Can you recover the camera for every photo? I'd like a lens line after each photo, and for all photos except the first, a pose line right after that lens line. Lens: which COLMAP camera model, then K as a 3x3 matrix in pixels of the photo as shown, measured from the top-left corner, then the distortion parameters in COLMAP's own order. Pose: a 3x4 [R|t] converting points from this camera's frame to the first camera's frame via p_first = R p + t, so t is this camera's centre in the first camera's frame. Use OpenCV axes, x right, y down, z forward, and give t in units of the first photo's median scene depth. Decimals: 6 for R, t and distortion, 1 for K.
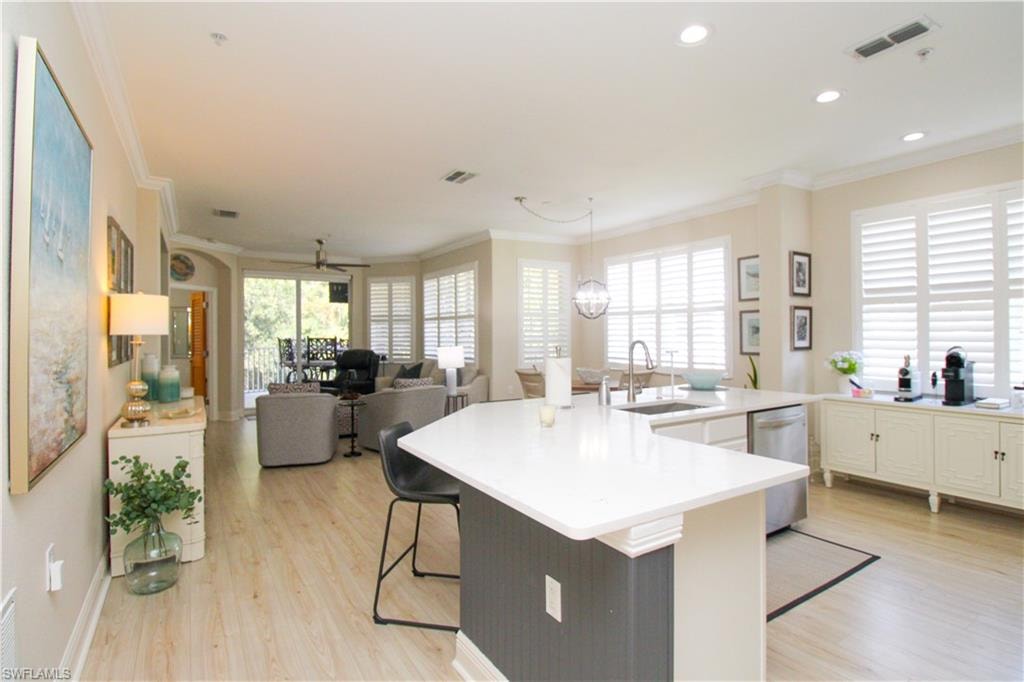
lens RADIAL K [[479.4, 0, 510.3], [0, 479.4, 333.8], [0, 0, 1]] dist [-0.001458, -0.013107]
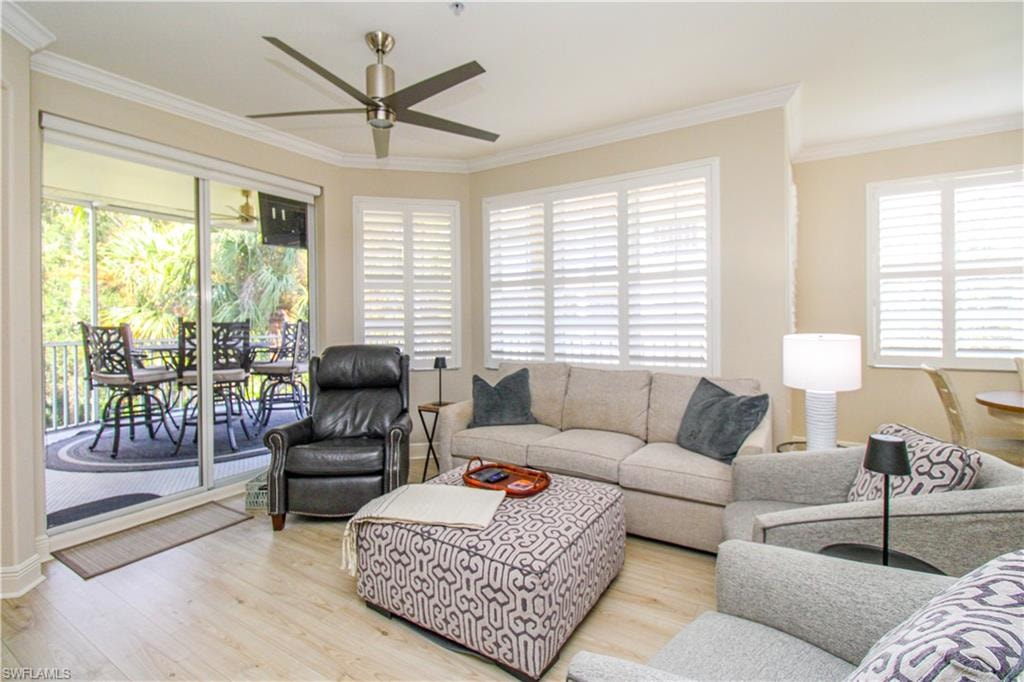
lens RADIAL K [[447.1, 0, 494.3], [0, 447.1, 318.5], [0, 0, 1]] dist [0.015044, -0.016361]
pose [[0.906109, -0.009131, 0.422945, -0.375813], [0.008773, 0.999958, 0.002793, 0.006847], [-0.422953, 0.001180, 0.906151, 0.542550]]
